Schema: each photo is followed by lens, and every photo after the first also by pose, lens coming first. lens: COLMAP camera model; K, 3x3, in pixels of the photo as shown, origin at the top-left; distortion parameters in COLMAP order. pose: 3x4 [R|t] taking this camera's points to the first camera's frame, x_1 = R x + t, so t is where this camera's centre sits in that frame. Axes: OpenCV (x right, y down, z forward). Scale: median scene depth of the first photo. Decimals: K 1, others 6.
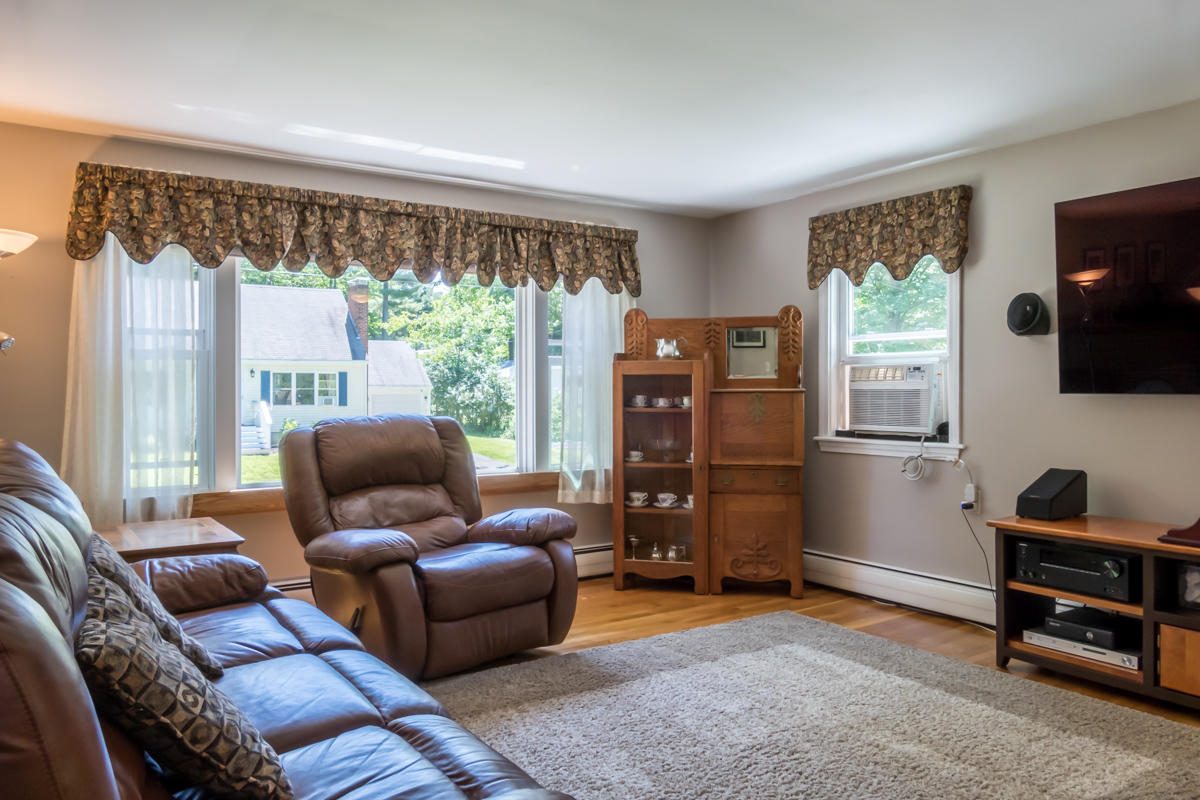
lens RADIAL K [[890.0, 0, 600.0], [0, 890.0, 400.0], [0, 0, 1]] dist [-0.037152, 0.014829]
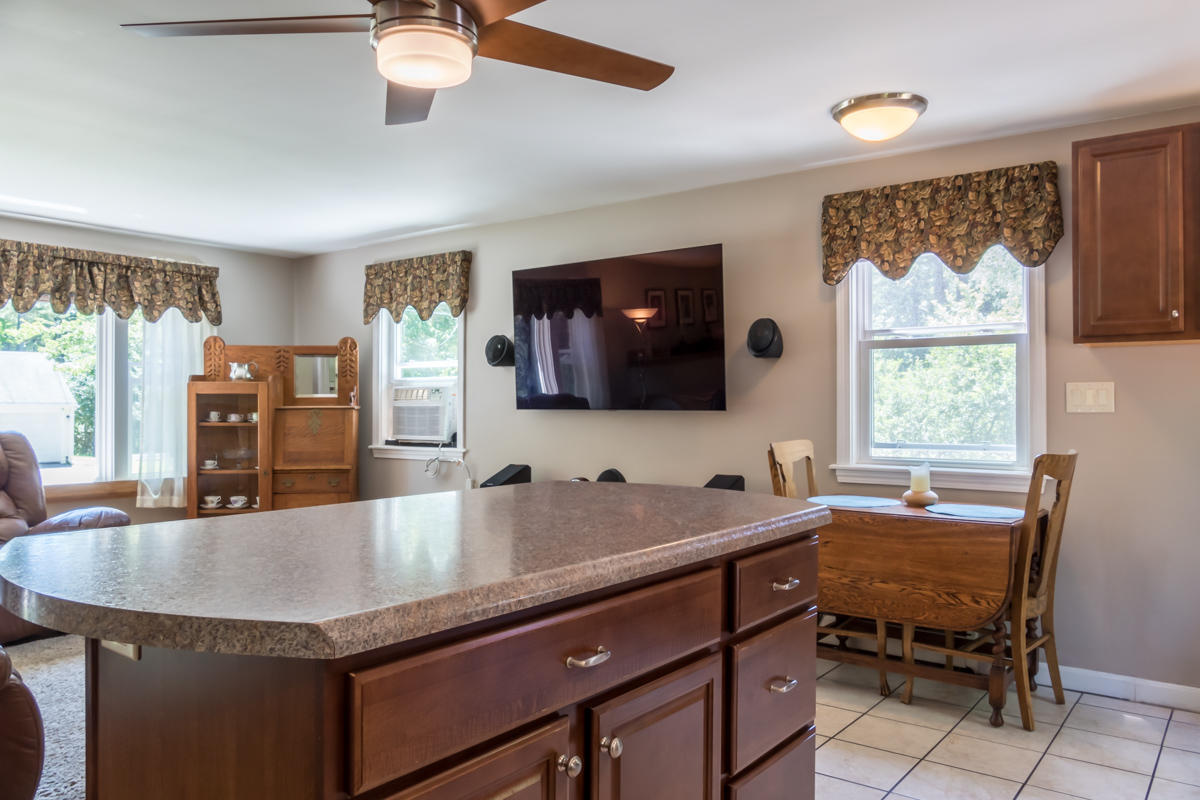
lens RADIAL K [[890.0, 0, 600.0], [0, 890.0, 400.0], [0, 0, 1]] dist [-0.037152, 0.014829]
pose [[0.939723, 0.003147, 0.341922, 0.126875], [0.003537, 0.999815, -0.018923, 0.003245], [-0.341918, 0.018991, 0.939538, -0.255400]]
